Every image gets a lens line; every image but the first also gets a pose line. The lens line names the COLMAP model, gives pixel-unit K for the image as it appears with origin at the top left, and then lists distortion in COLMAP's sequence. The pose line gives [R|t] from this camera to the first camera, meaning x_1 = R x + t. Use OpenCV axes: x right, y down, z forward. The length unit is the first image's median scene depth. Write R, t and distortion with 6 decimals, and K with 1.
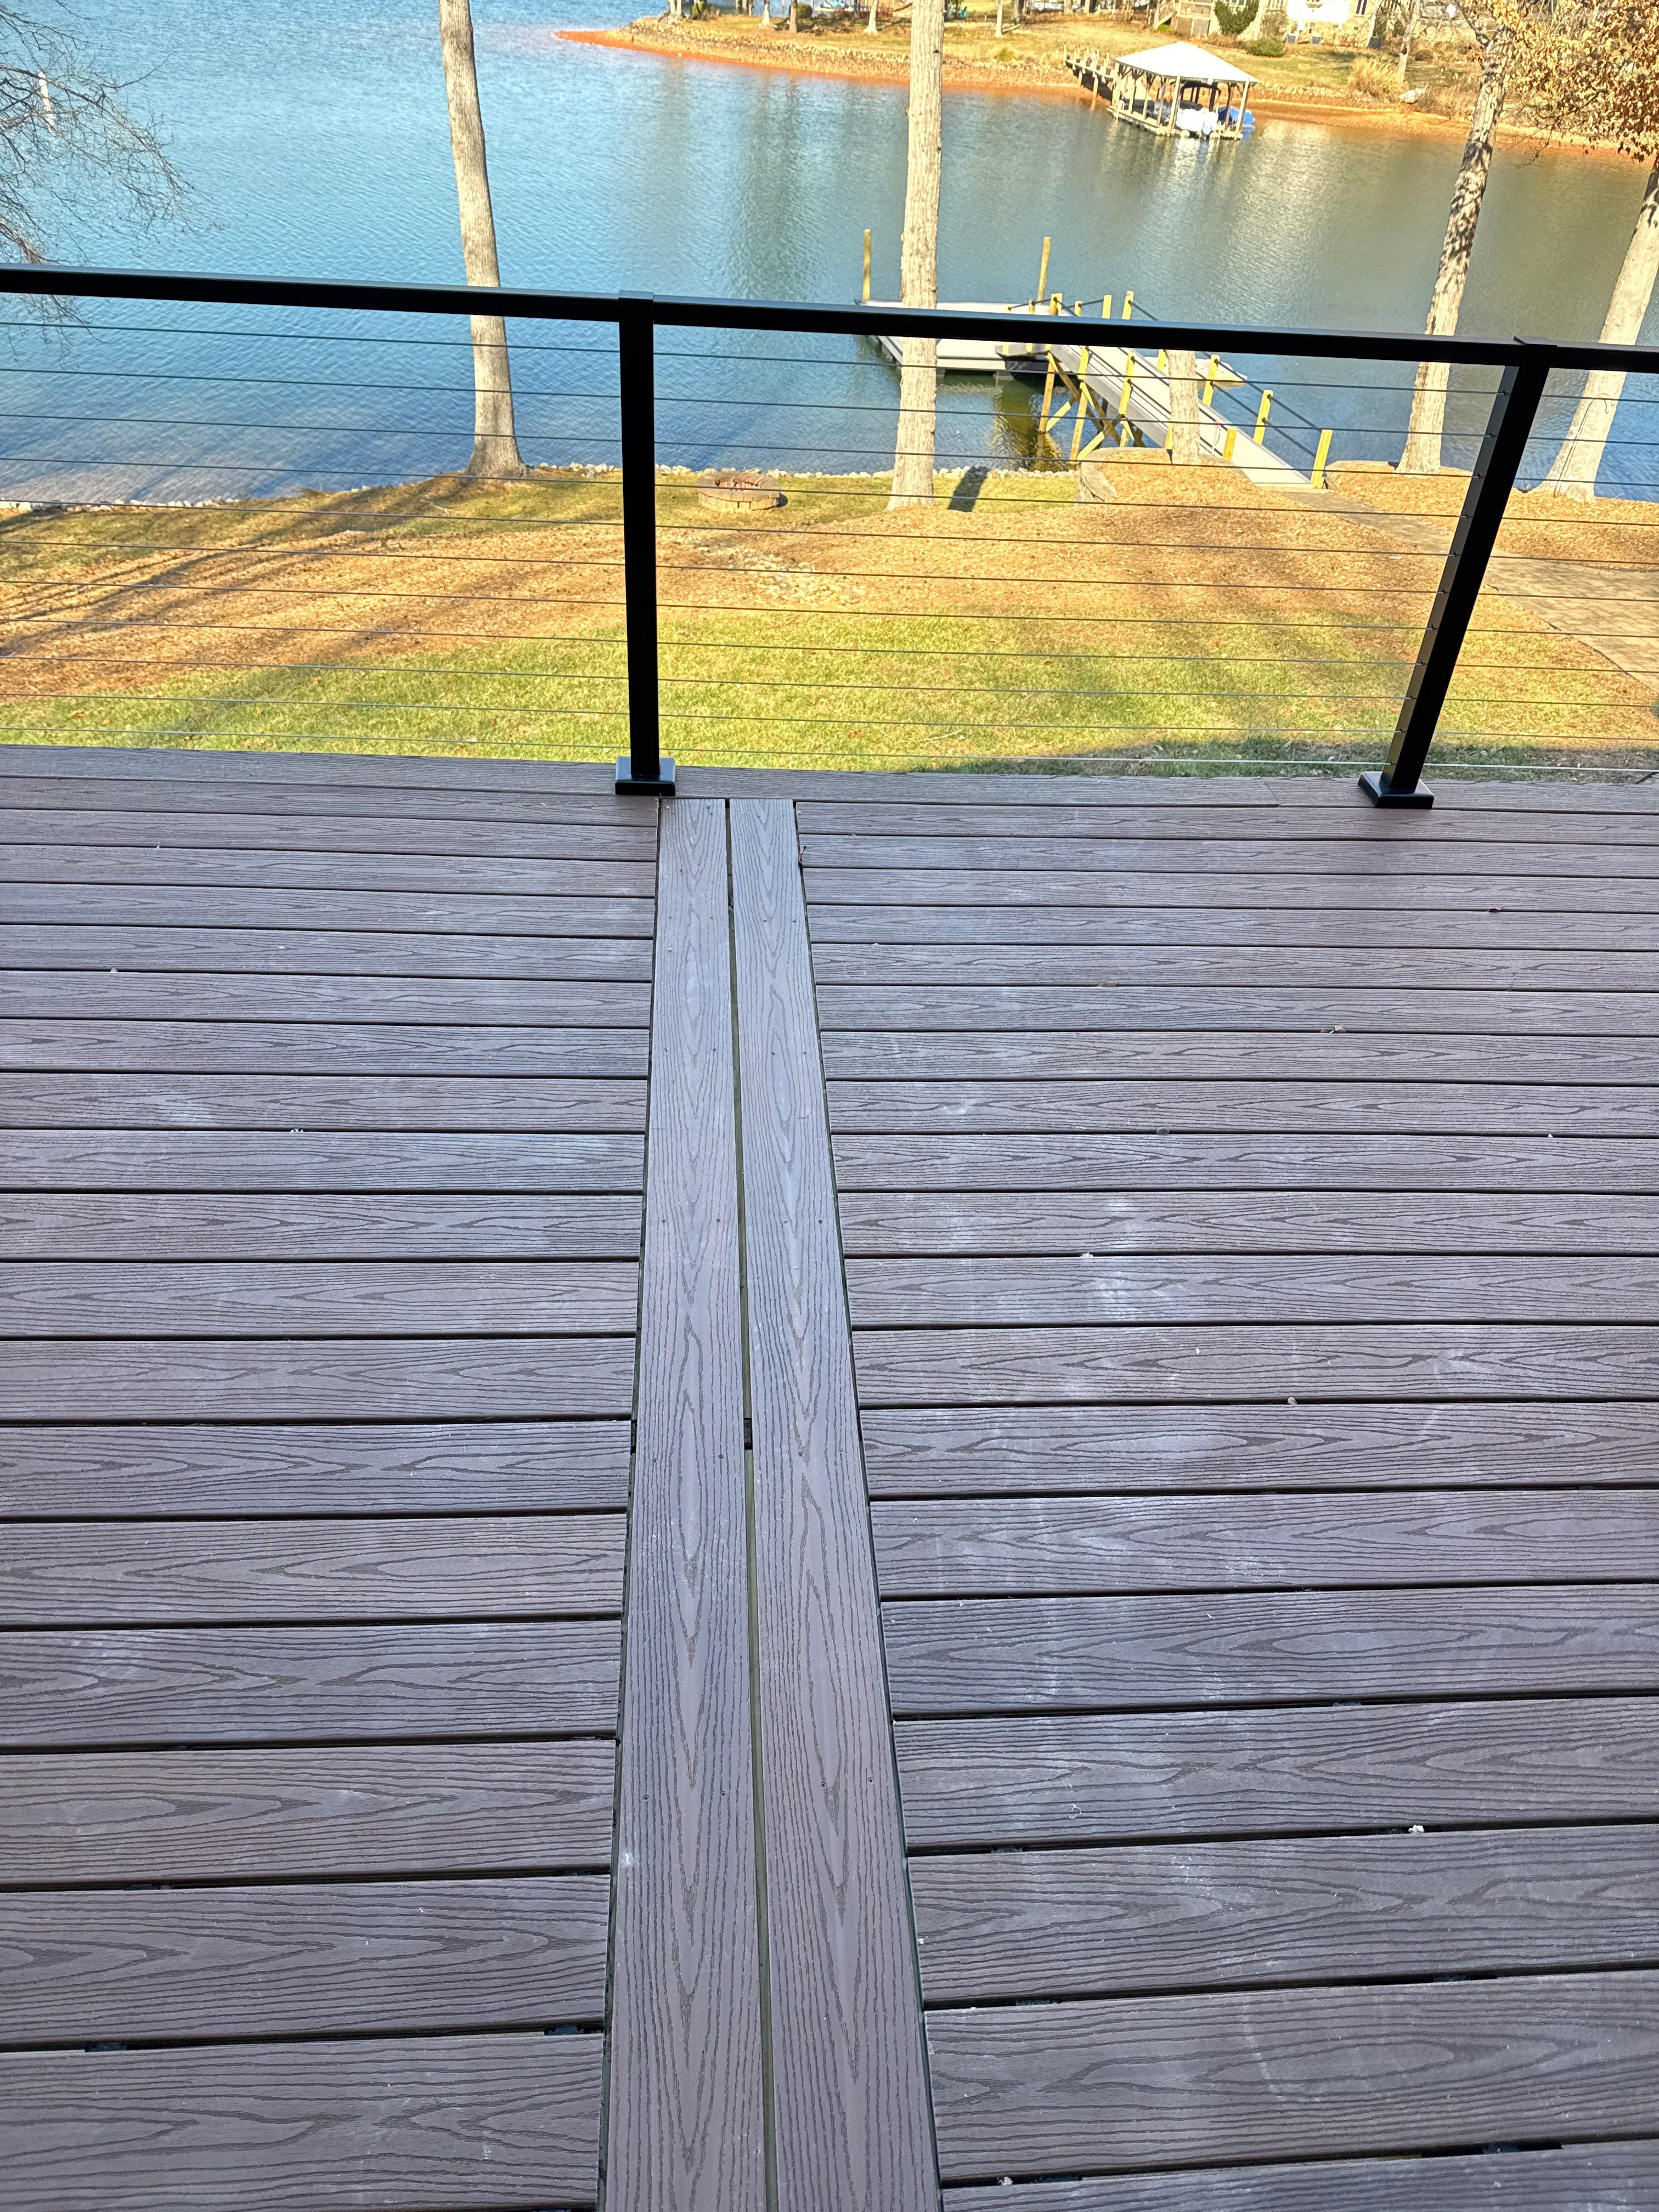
lens RADIAL K [[1554.9, 0, 818.1], [0, 1554.9, 1098.4], [0, 0, 1]] dist [0.039466, -0.051629]
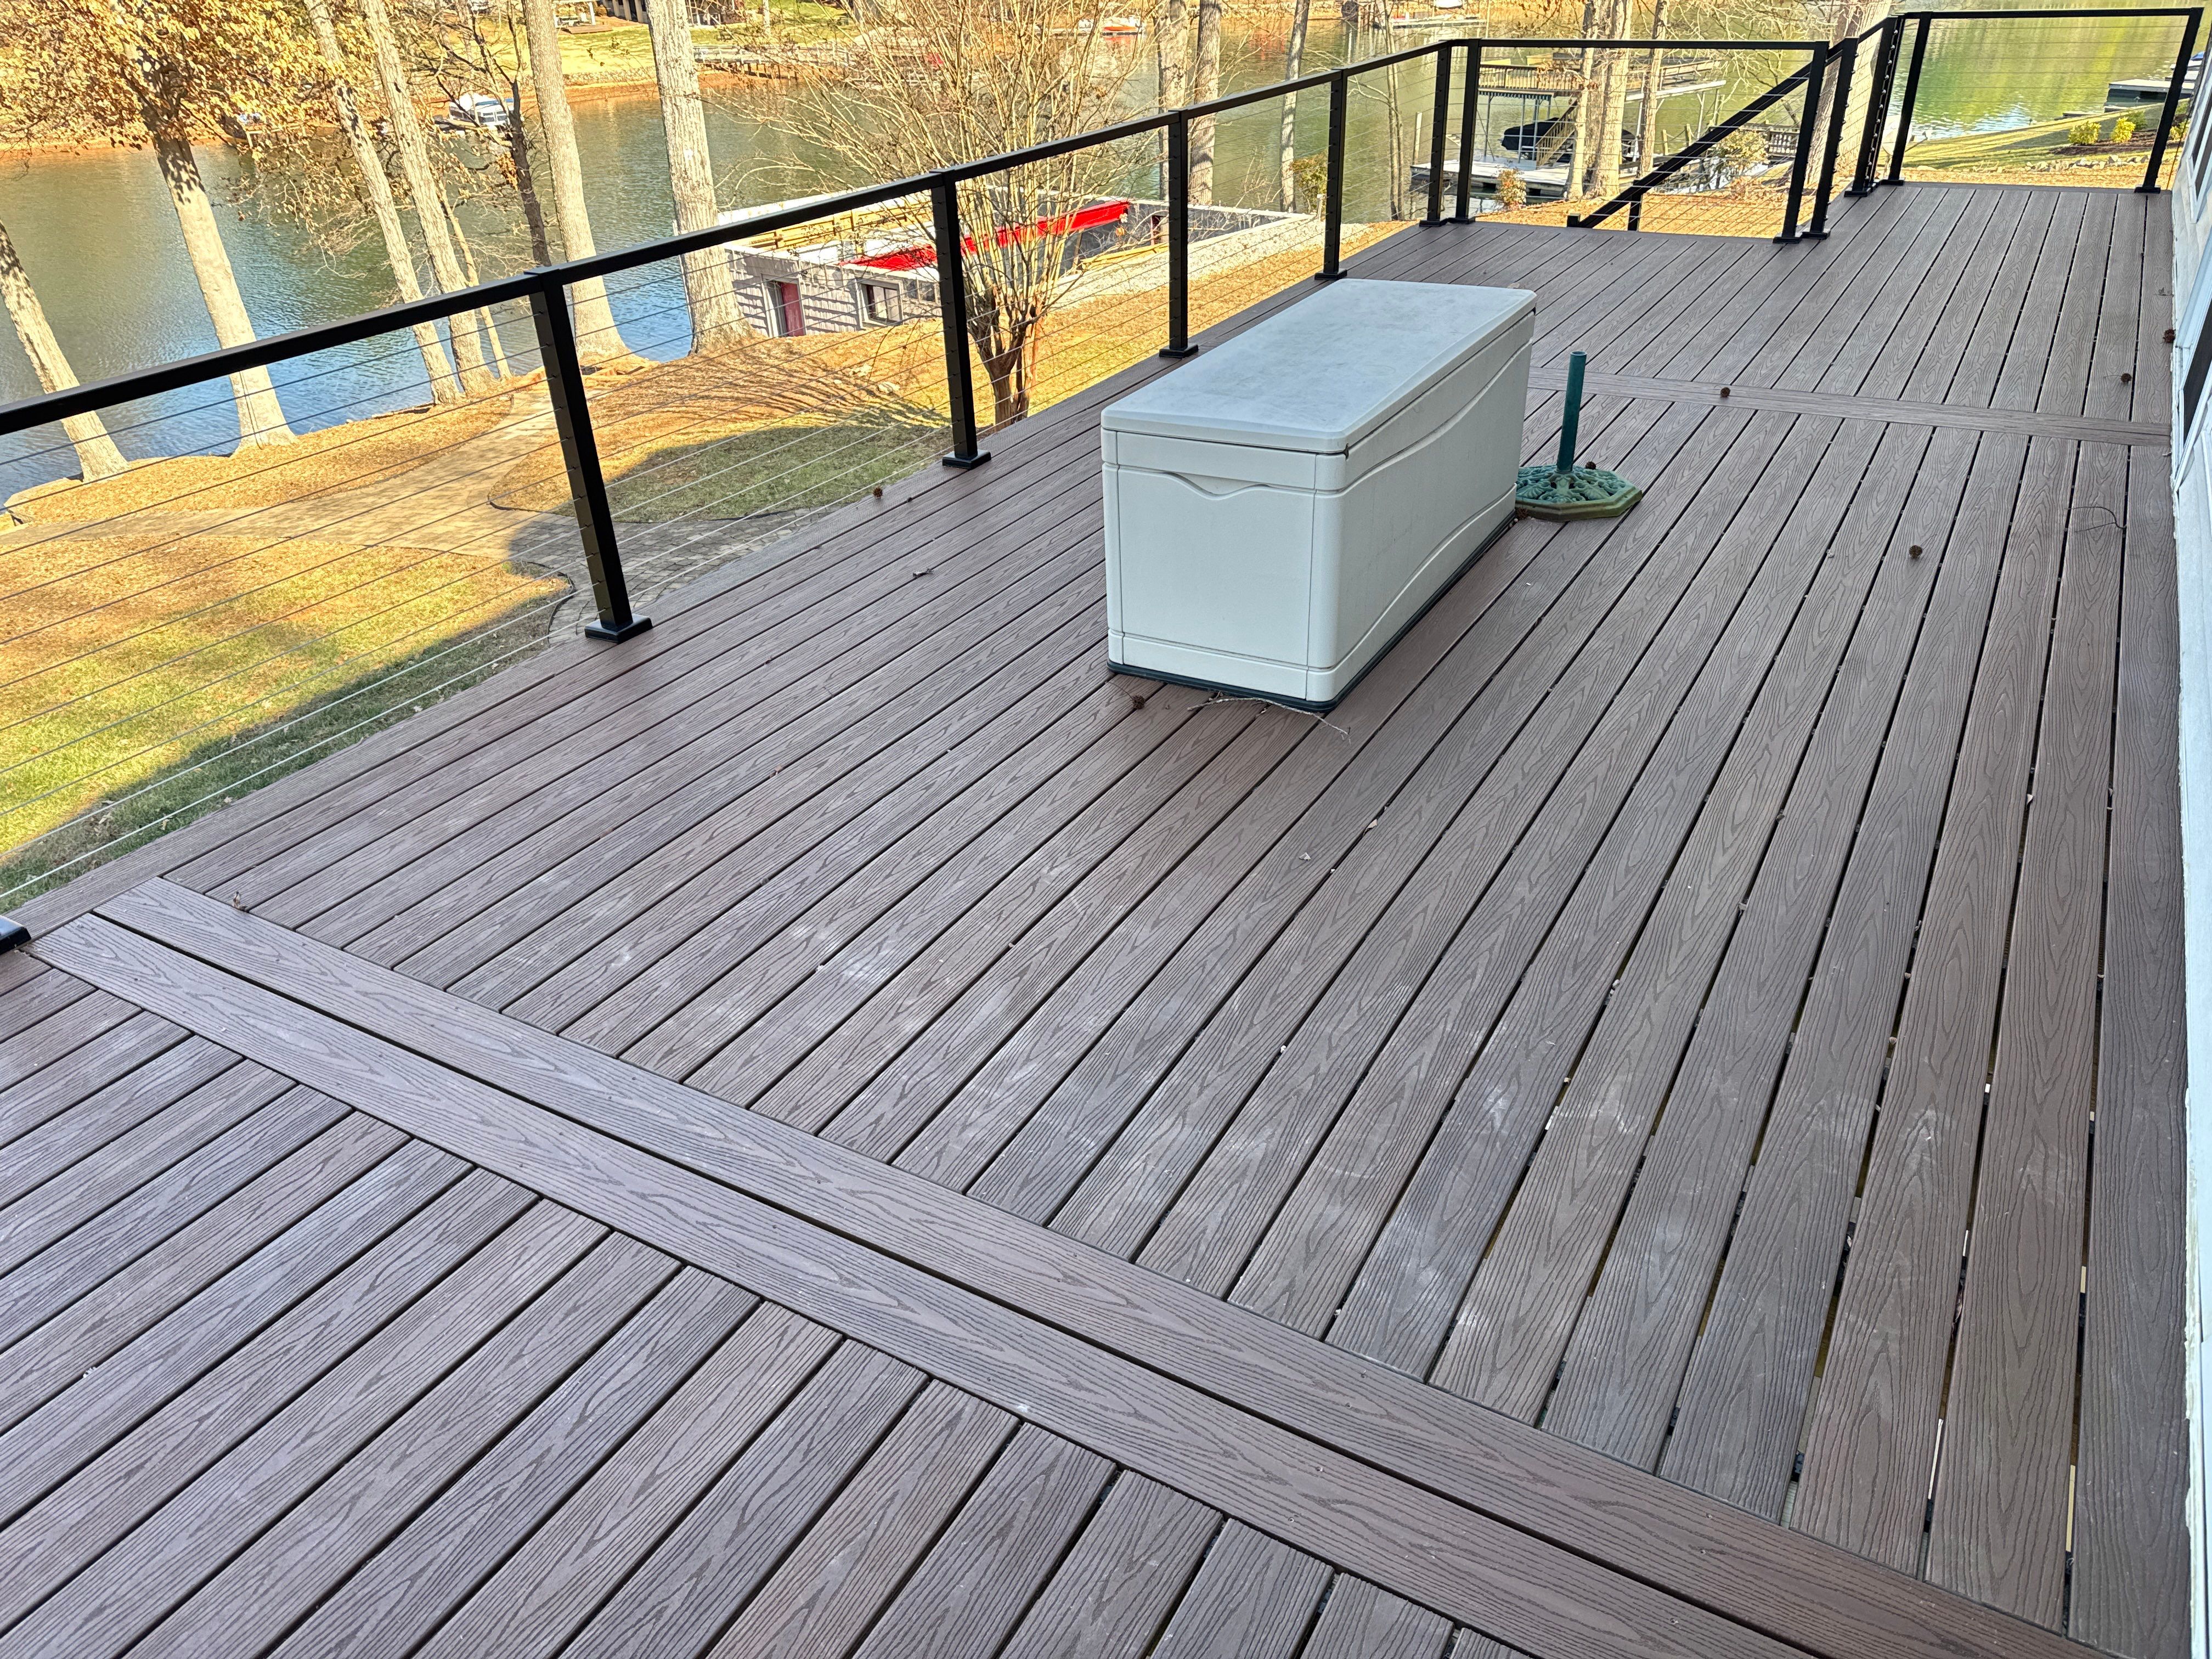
lens RADIAL K [[1554.9, 0, 1109.0], [0, 1554.9, 814.8], [0, 0, 1]] dist [0.039466, -0.051629]
pose [[0.547304, -0.478951, 0.686342, -0.555098], [0.561297, 0.818351, 0.123481, -0.025641], [-0.620809, 0.317660, 0.716720, -0.094673]]
